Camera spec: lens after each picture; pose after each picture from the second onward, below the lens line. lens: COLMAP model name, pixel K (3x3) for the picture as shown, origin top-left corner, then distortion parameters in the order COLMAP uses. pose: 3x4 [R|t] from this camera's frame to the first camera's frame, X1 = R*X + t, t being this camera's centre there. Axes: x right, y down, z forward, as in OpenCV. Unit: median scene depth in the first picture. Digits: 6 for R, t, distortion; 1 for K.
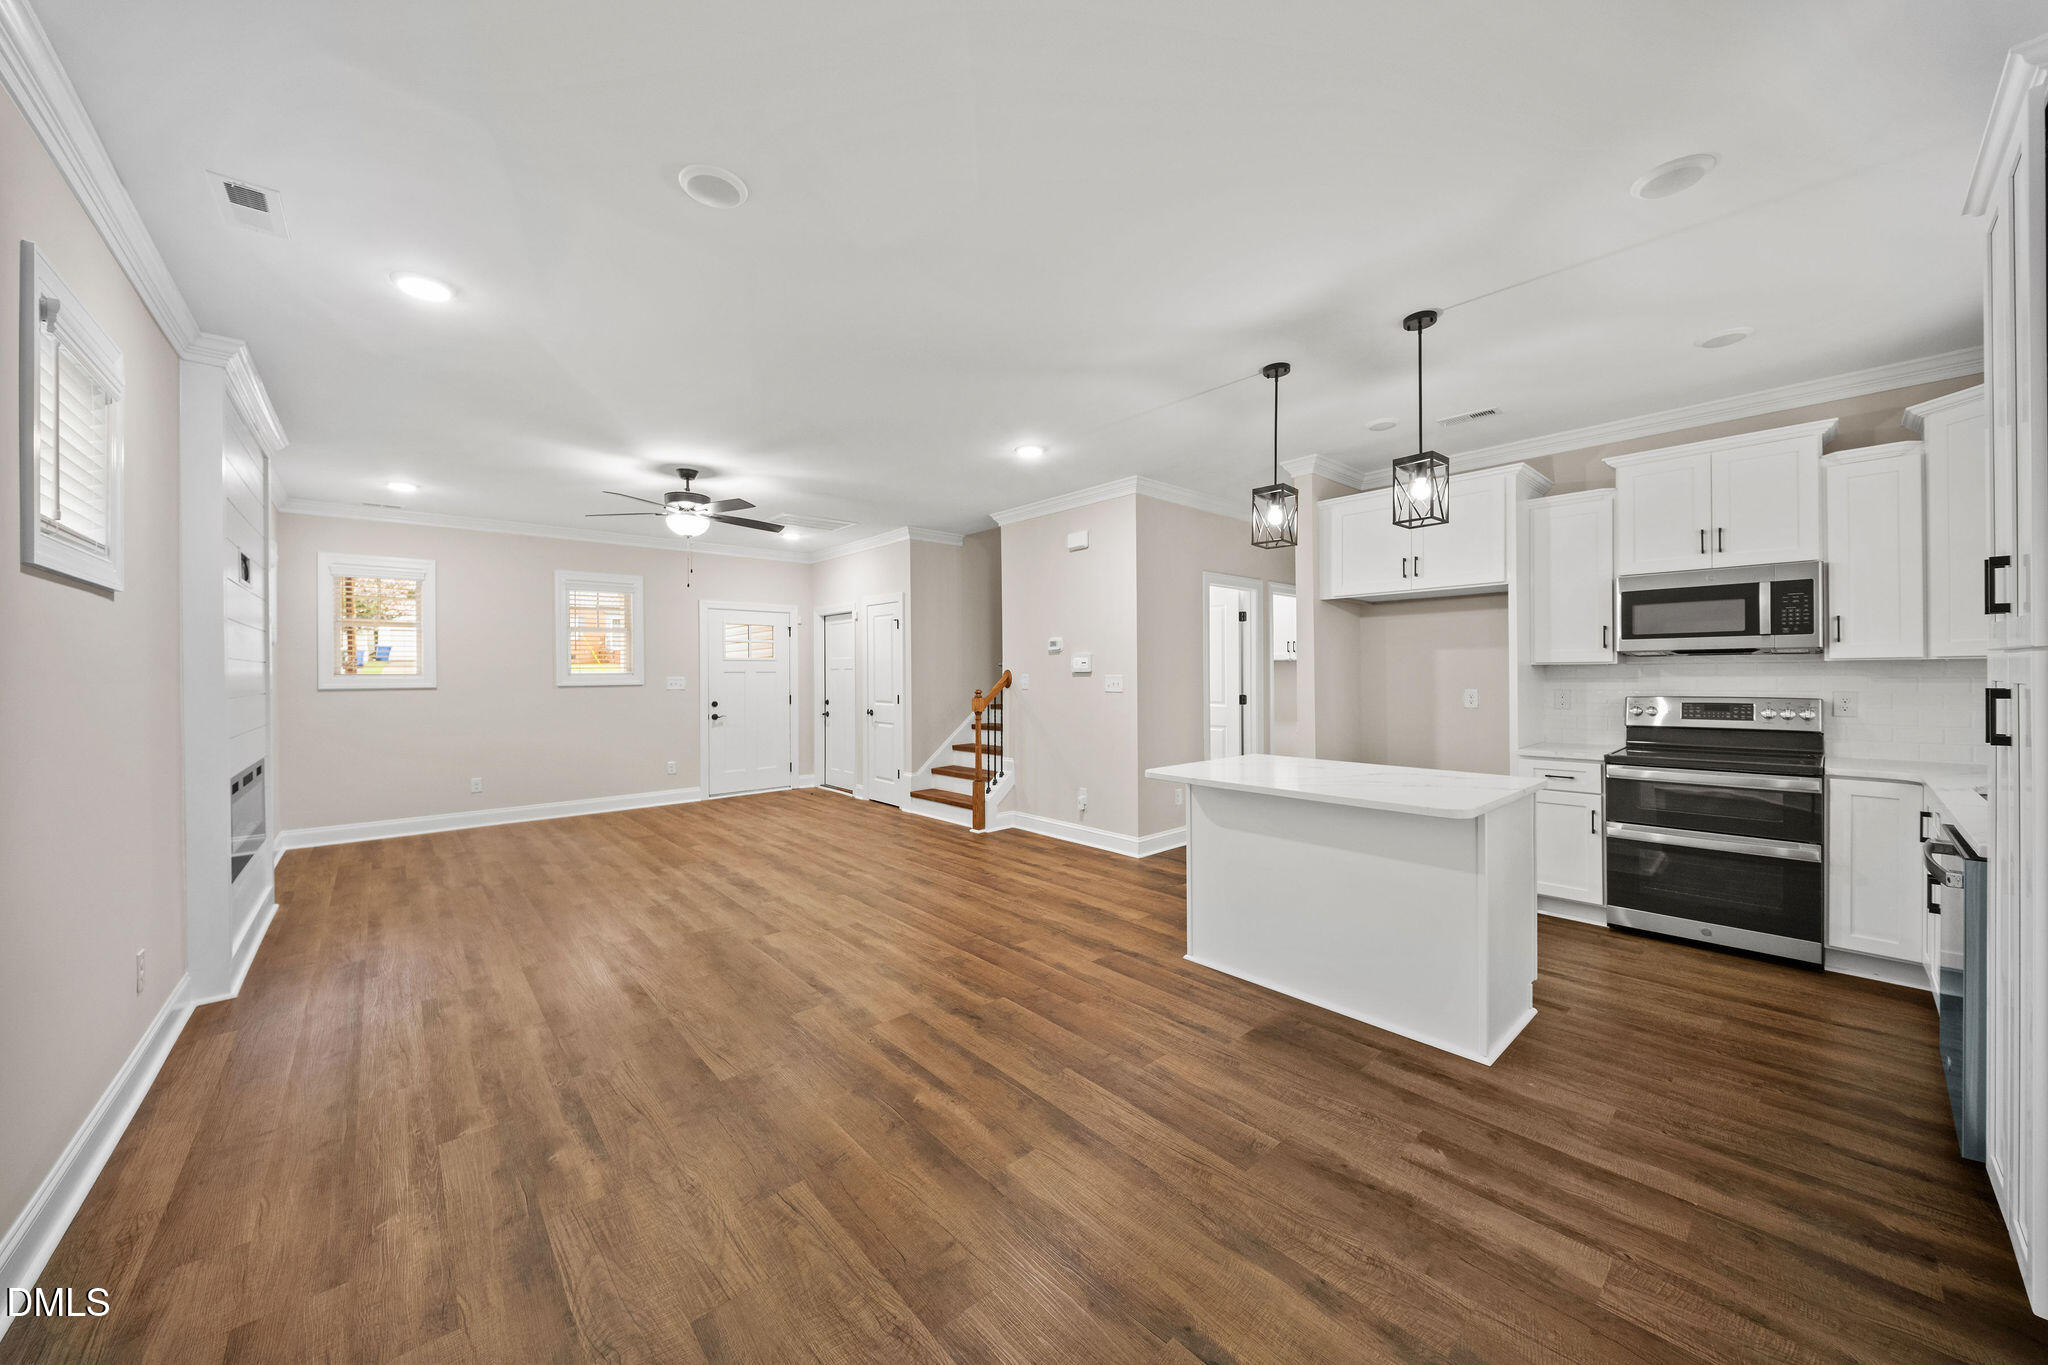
lens RADIAL K [[709.3, 0, 1030.8], [0, 709.3, 668.5], [0, 0, 1]] dist [-0.012842, -0.000160]
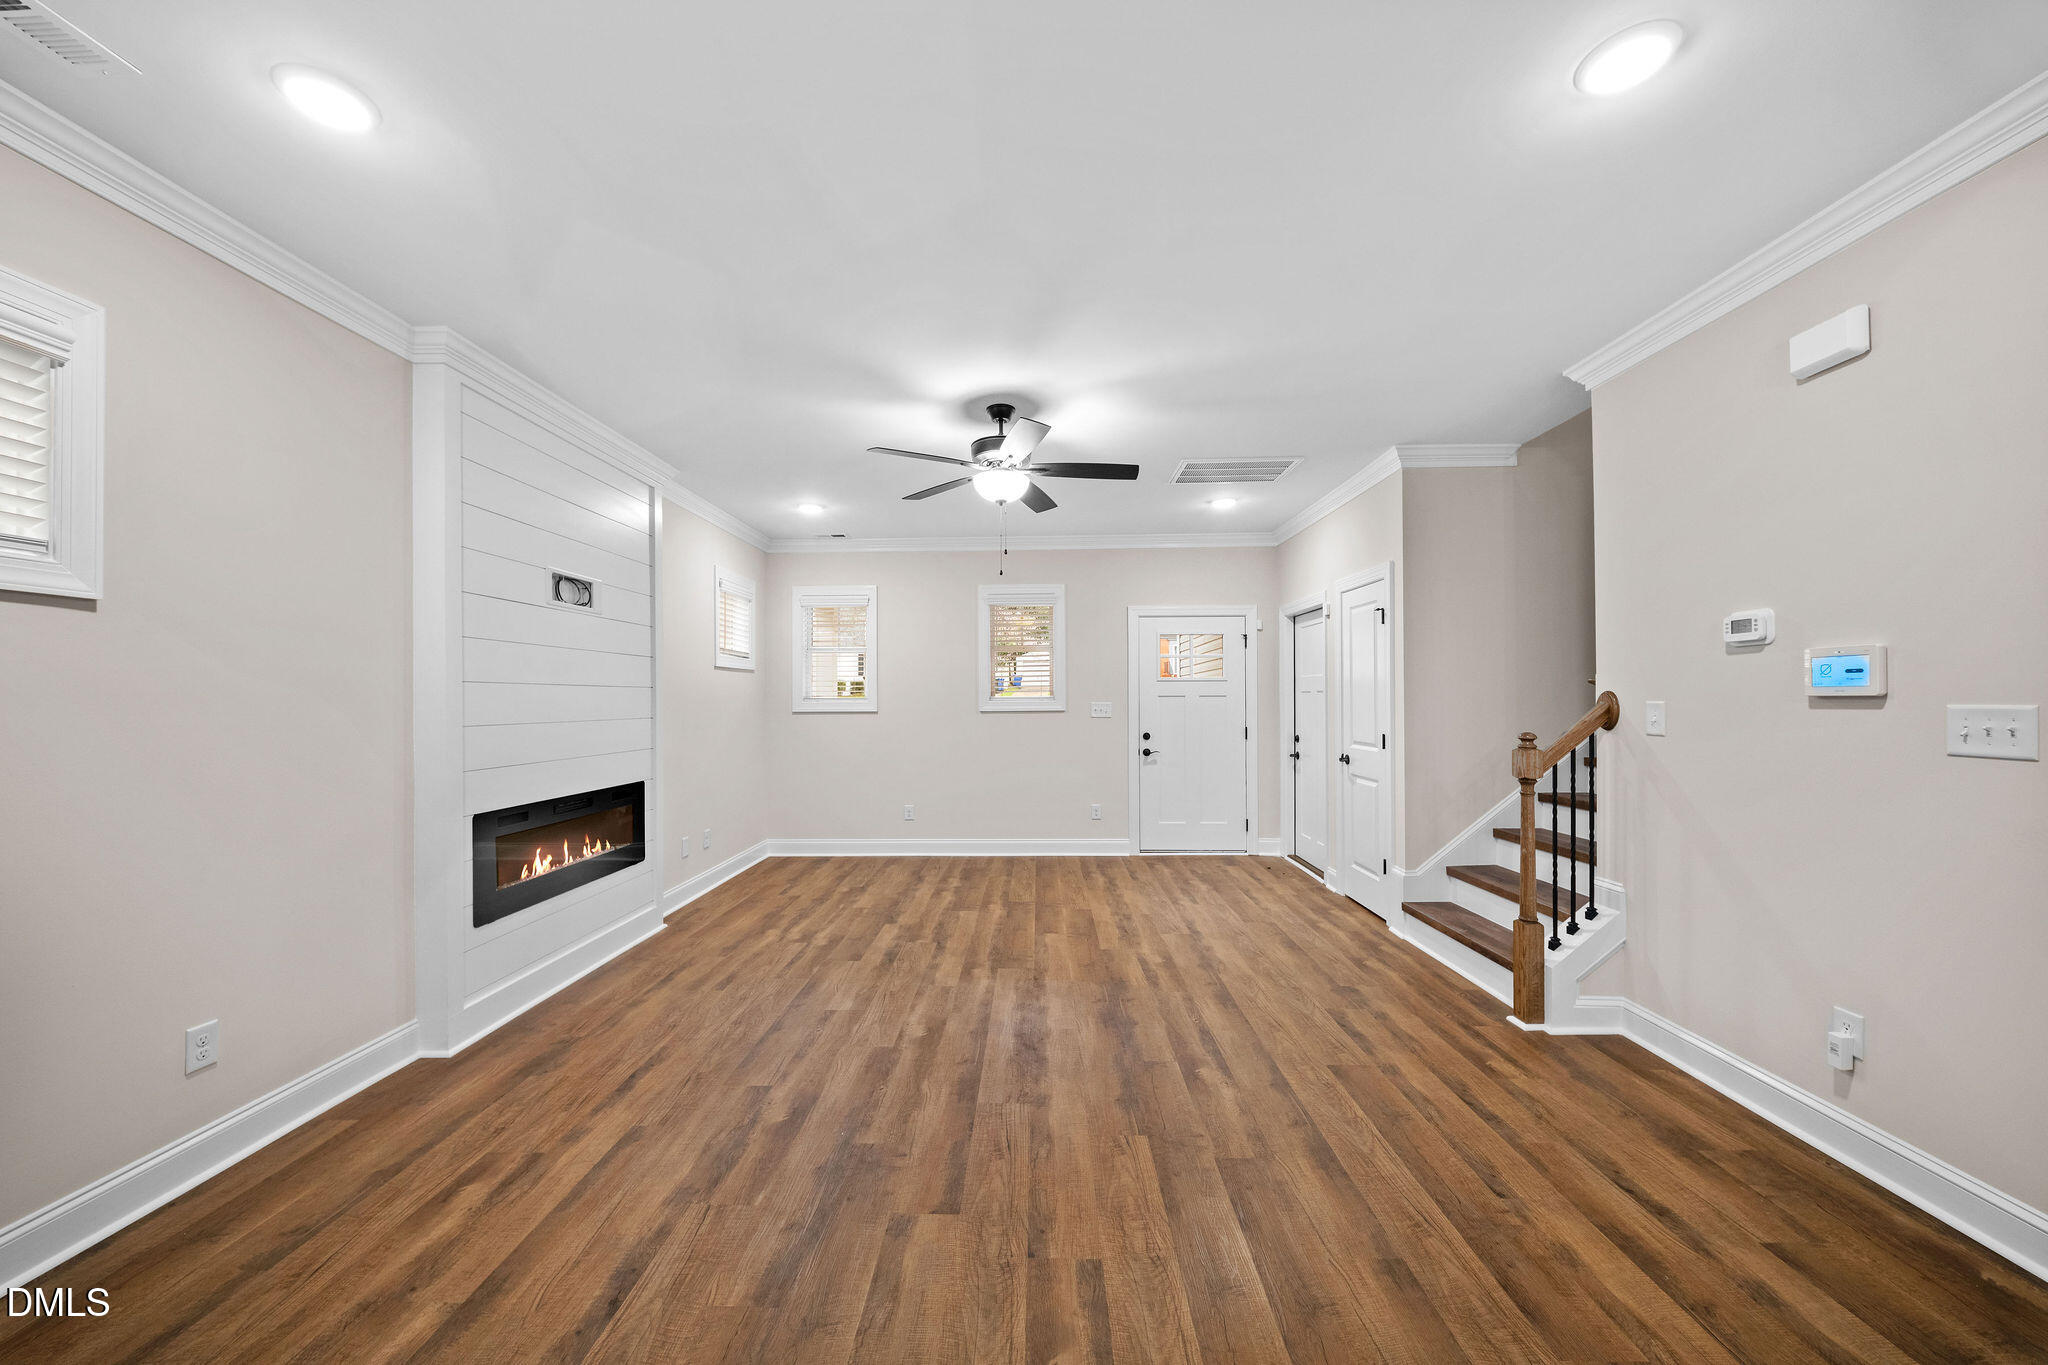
lens RADIAL K [[728.9, 0, 1023.2], [0, 728.9, 693.5], [0, 0, 1]] dist [-0.000266, -0.000109]
pose [[0.721647, -0.002455, -0.692257, 0.022416], [0.003599, 0.999994, 0.000204, 0.002084], [0.692252, -0.002639, 0.721651, 0.389670]]
